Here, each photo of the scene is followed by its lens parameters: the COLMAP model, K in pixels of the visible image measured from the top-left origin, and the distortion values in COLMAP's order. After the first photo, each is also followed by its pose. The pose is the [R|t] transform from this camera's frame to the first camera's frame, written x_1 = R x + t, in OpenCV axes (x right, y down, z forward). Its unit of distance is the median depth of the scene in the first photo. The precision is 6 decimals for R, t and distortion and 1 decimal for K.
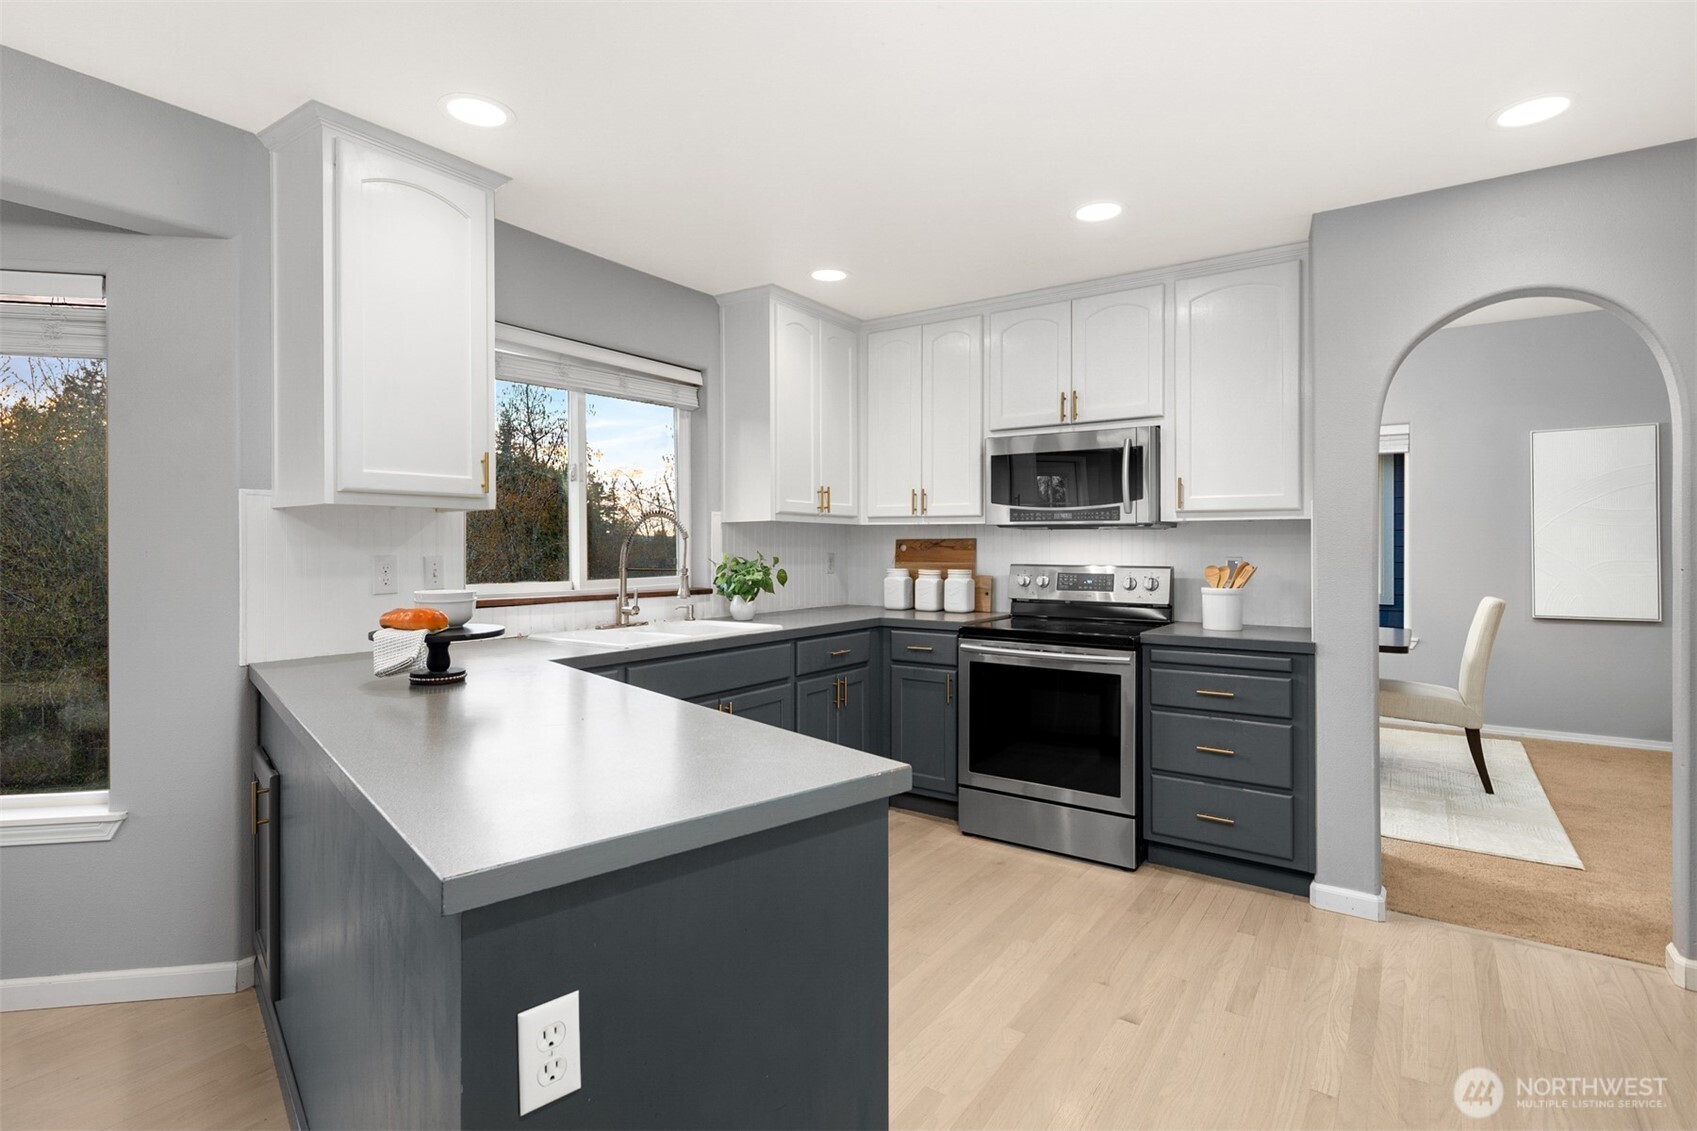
lens RADIAL K [[819.1, 0, 850.5], [0, 819.1, 551.0], [0, 0, 1]] dist [0.002375, 0.000666]
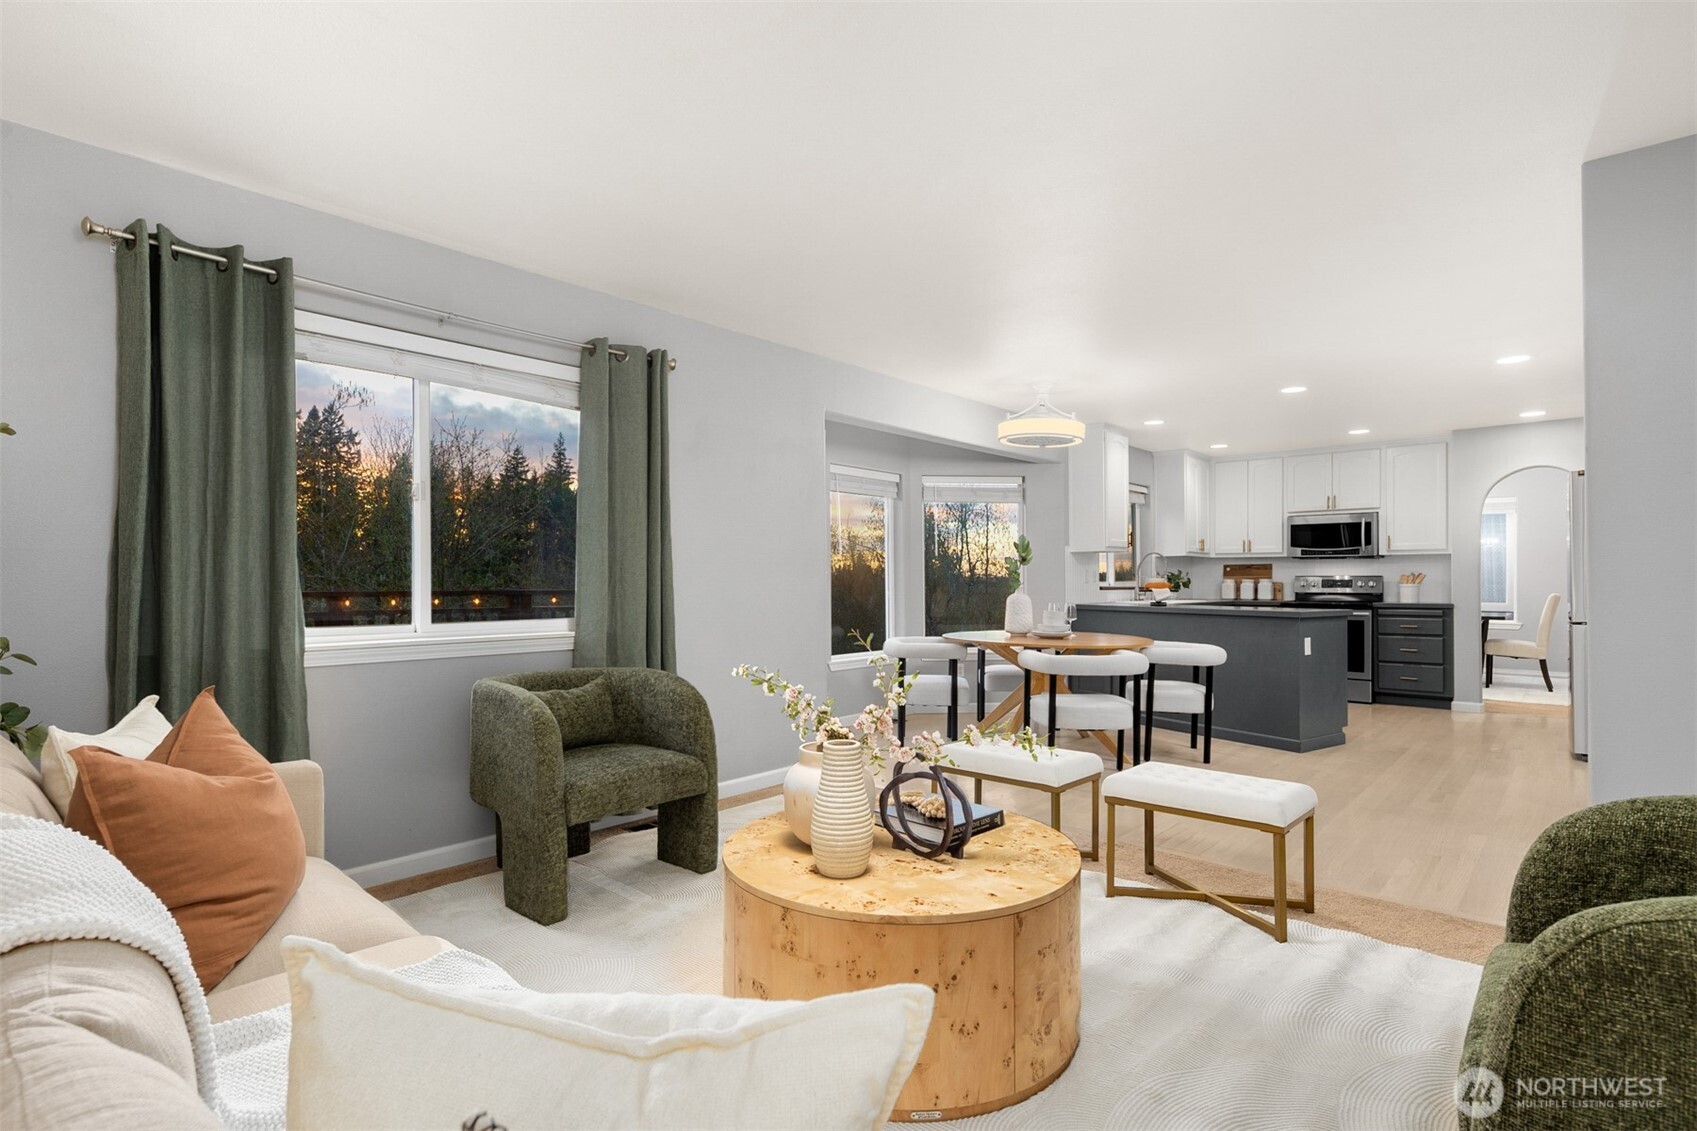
lens RADIAL K [[828.8, 0, 845.4], [0, 828.8, 583.6], [0, 0, 1]] dist [-0.000103, -0.000544]
pose [[0.992039, -0.001819, -0.125921, -0.737717], [0.001347, 0.999992, -0.003833, 0.046079], [0.125927, 0.003632, 0.992033, -1.346163]]
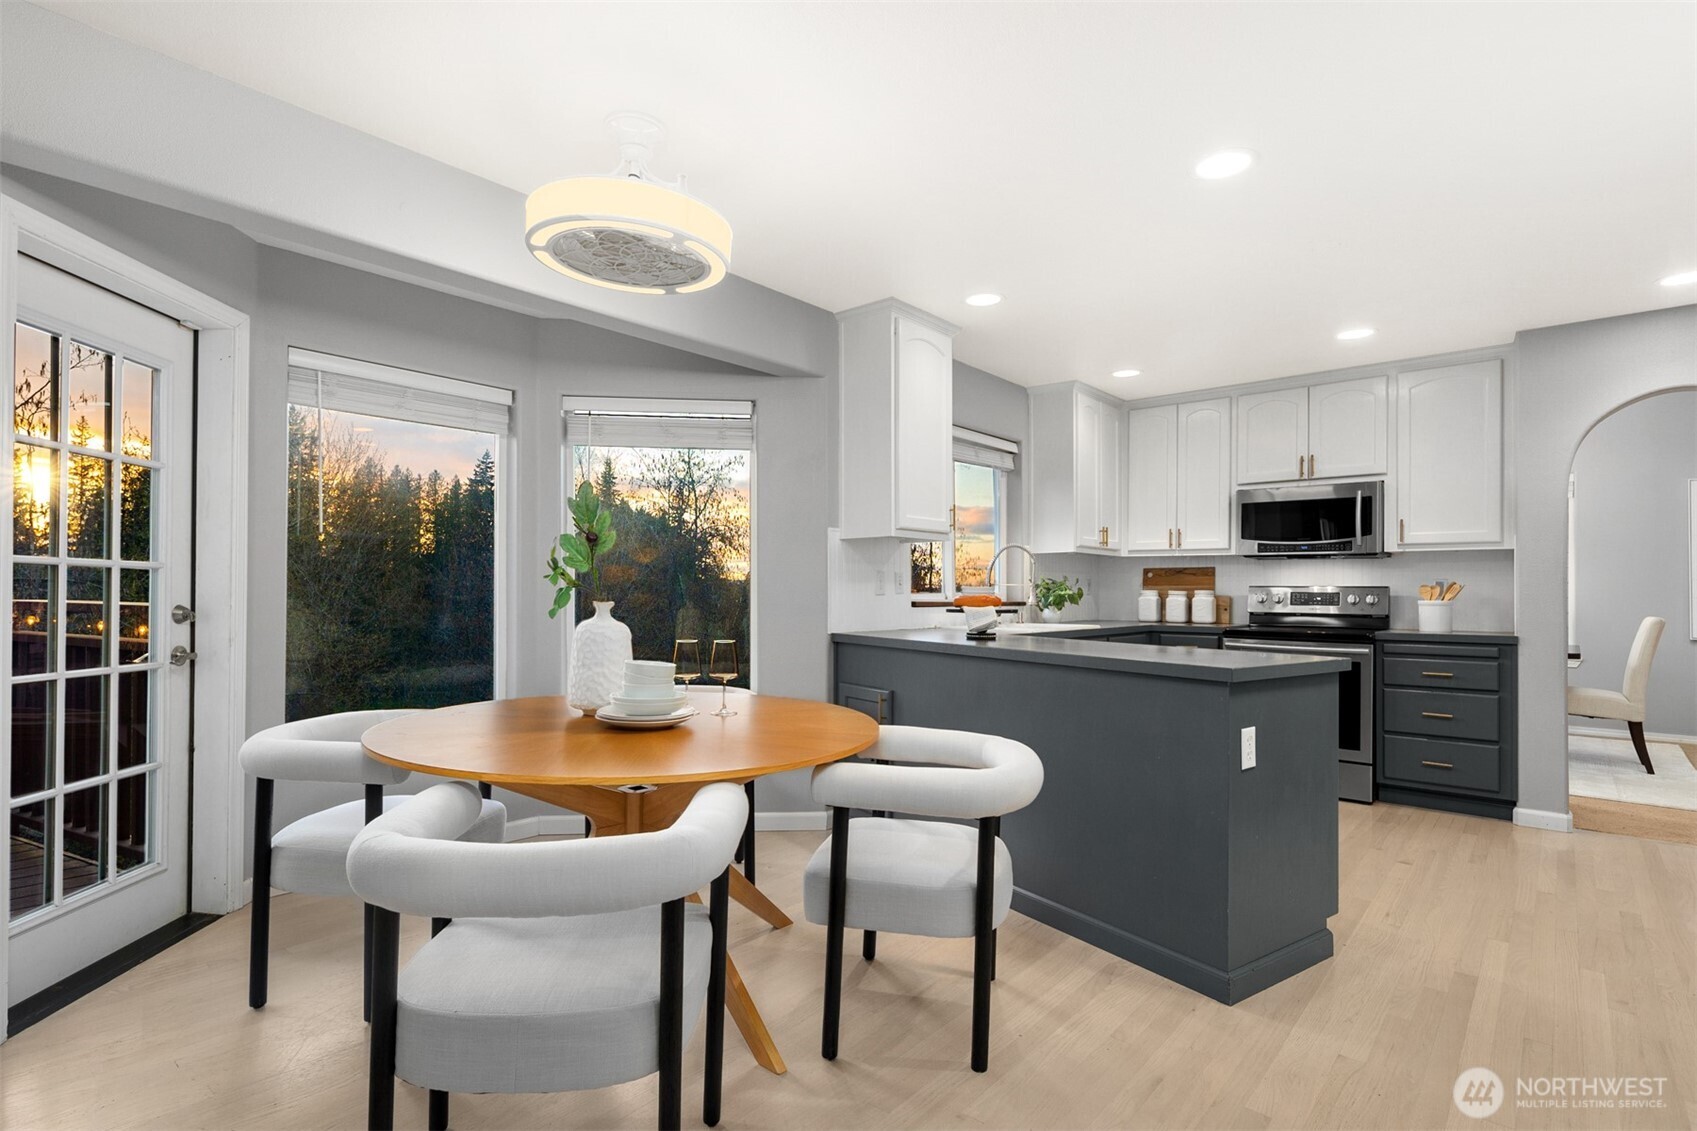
lens RADIAL K [[822.7, 0, 843.2], [0, 822.7, 590.7], [0, 0, 1]] dist [-0.000448, -0.000759]
pose [[0.993982, 0.005795, -0.109392, -0.336906], [-0.006563, 0.999956, -0.006656, 0.040289], [0.109348, 0.007333, 0.993976, -0.414093]]
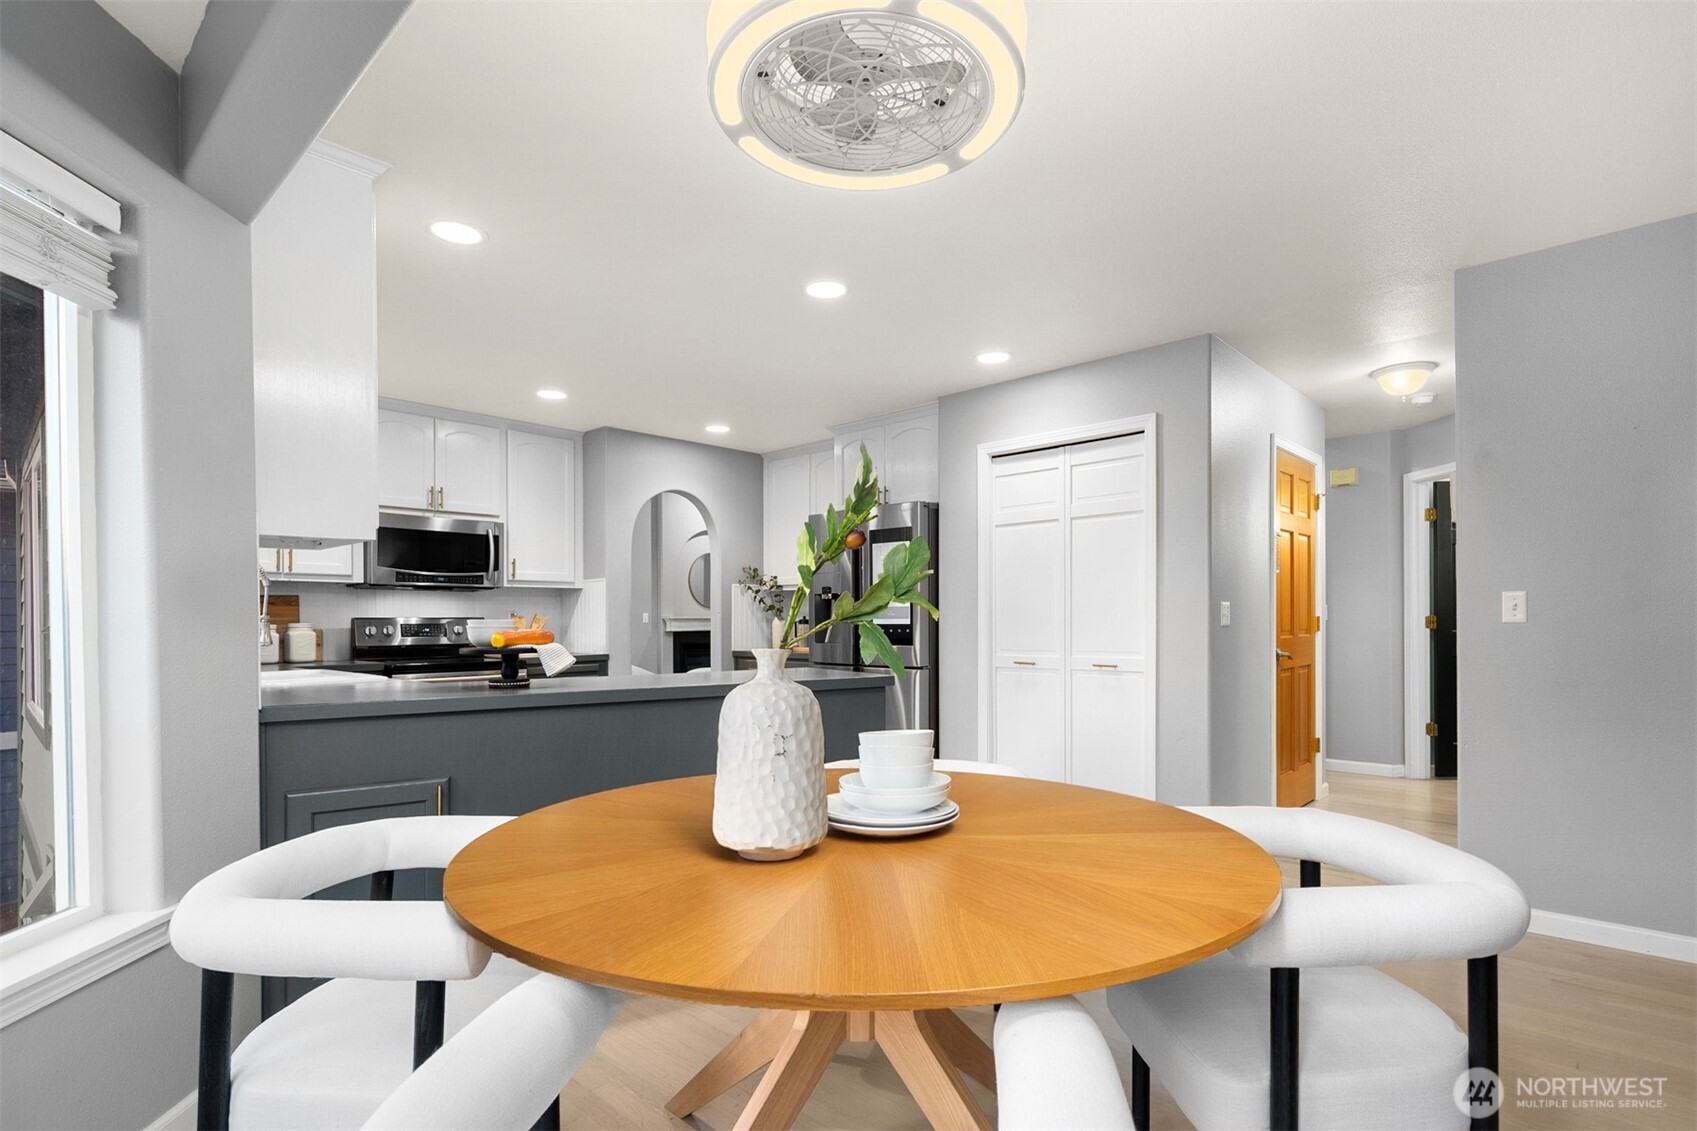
lens RADIAL K [[828.8, 0, 845.4], [0, 828.8, 583.6], [0, 0, 1]] dist [-0.000103, -0.000544]
pose [[0.136986, 0.040713, 0.989736, -0.973831], [0.015494, 0.998945, -0.043236, 0.032241], [-0.990452, 0.021258, 0.136211, 0.160534]]
